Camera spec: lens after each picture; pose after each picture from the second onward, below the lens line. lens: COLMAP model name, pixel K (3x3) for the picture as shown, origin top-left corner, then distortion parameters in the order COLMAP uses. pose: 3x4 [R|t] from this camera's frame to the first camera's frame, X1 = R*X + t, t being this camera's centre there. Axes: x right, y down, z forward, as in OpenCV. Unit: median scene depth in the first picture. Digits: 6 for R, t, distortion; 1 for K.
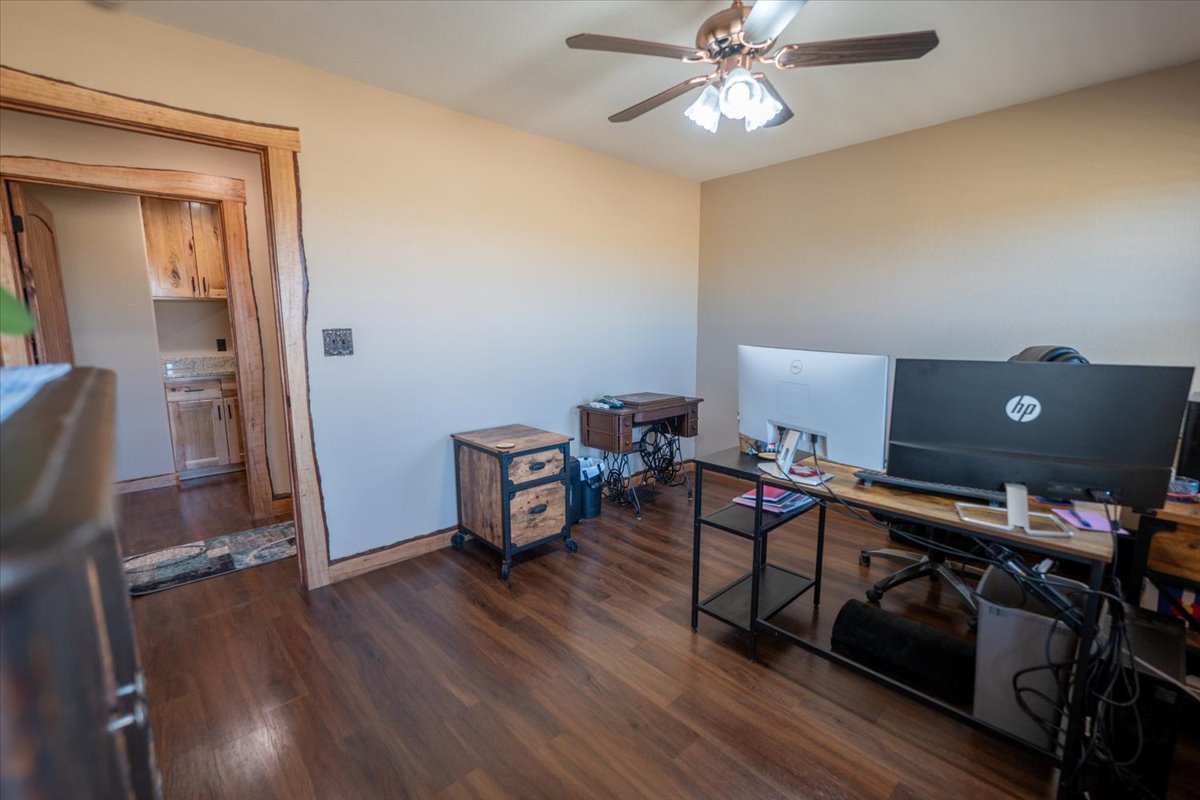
lens RADIAL K [[520.2, 0, 601.0], [0, 520.2, 404.7], [0, 0, 1]] dist [0.000706, 0.000056]
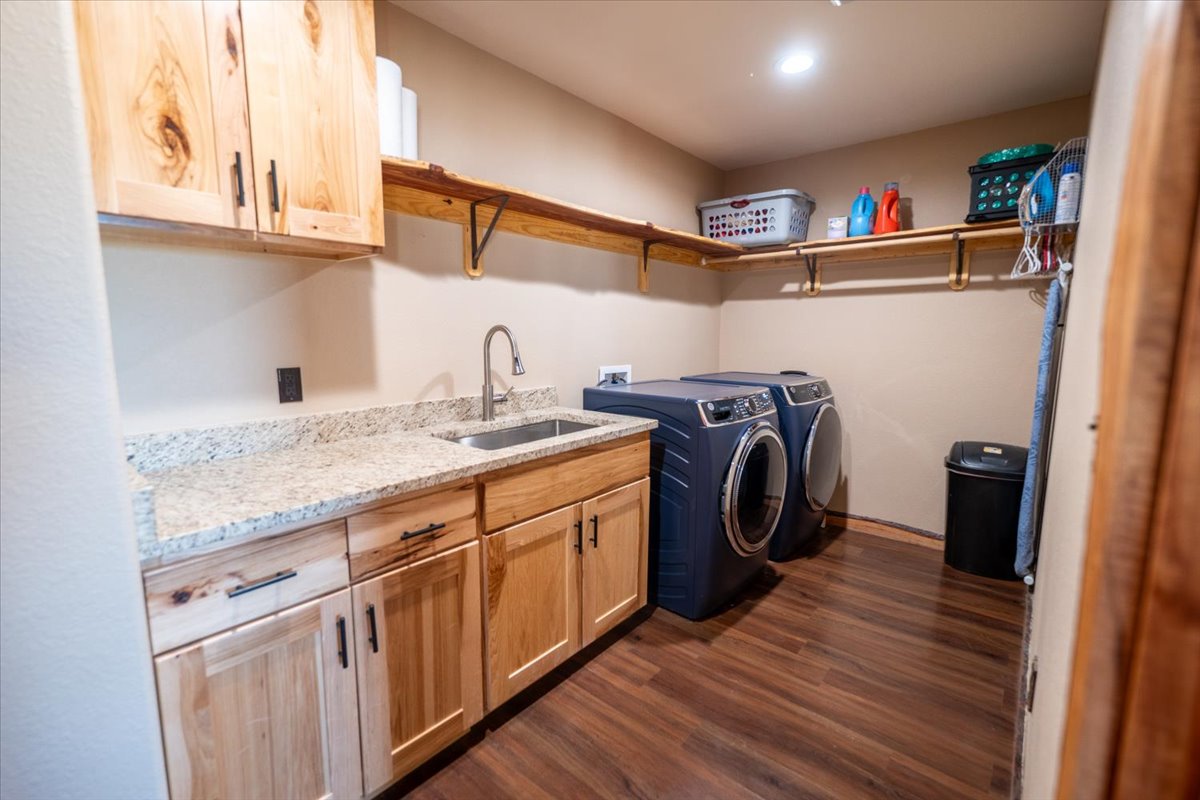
lens RADIAL K [[520.2, 0, 598.2], [0, 520.2, 398.5], [0, 0, 1]] dist [0.000706, 0.000056]
pose [[0.992777, -0.010012, 0.119555, -0.628319], [0.012415, 0.999735, -0.019367, -0.106721], [-0.119330, 0.020711, 0.992639, 0.704767]]
